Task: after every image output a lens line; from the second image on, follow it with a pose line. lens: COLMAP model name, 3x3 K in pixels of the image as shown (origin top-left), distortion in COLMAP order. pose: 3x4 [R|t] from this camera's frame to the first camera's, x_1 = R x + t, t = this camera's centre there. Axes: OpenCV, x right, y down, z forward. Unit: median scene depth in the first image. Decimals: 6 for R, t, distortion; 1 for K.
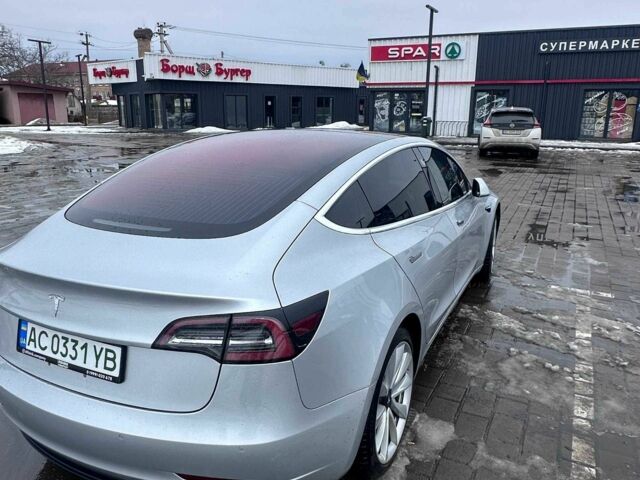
lens RADIAL K [[520.8, 0, 320.0], [0, 520.8, 240.0], [0, 0, 1]] dist [0.006320, -0.007747]
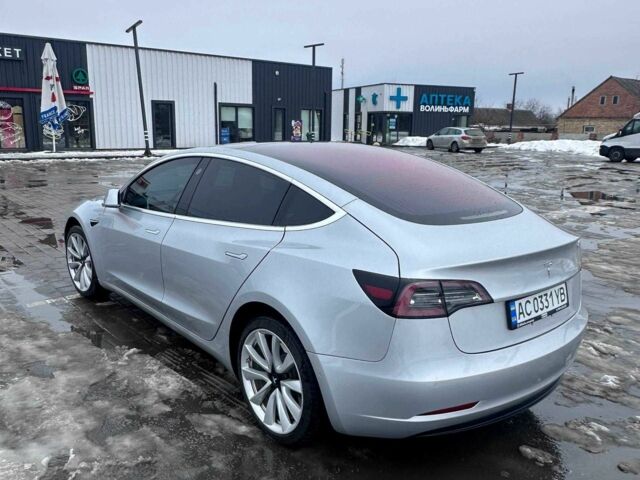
lens RADIAL K [[560.9, 0, 320.0], [0, 560.9, 240.0], [0, 0, 1]] dist [0.002473, -0.006651]
pose [[0.385284, -0.188937, 0.903249, -1.897607], [0.215972, 0.970093, 0.110795, -0.225884], [-0.897169, 0.152389, 0.414566, 0.846383]]
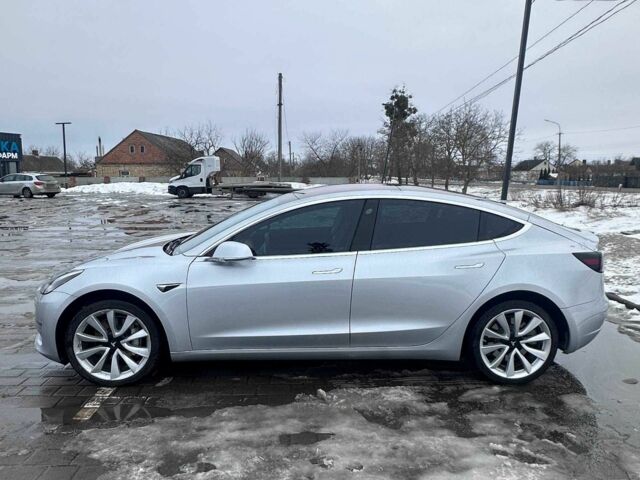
lens RADIAL K [[486.9, 0, 338.4], [0, 486.9, 238.8], [0, 0, 1]] dist [-0.000811, -0.002692]
pose [[-0.491649, -0.125470, 0.861707, -1.911087], [0.210637, 0.943043, 0.257492, -0.738472], [-0.844934, 0.308103, -0.437218, 2.905318]]
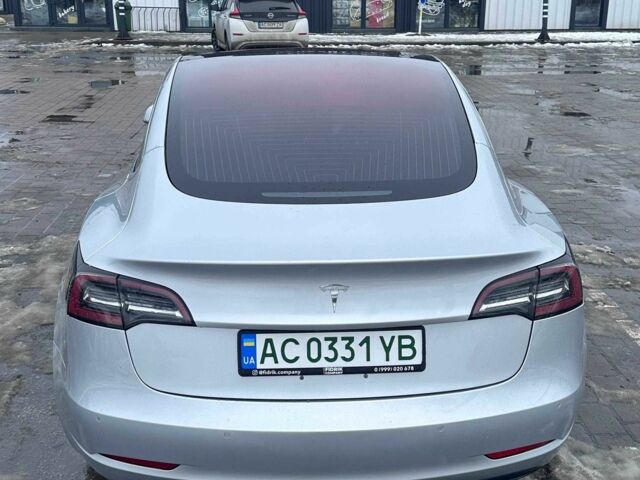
lens RADIAL K [[820.1, 0, 331.0], [0, 820.1, 241.0], [0, 0, 1]] dist [0.126870, -0.028963]
pose [[0.866615, -0.154055, 0.474601, -1.022225], [0.127003, 0.987922, 0.088773, -0.072086], [-0.482544, -0.016656, 0.875713, -0.112854]]
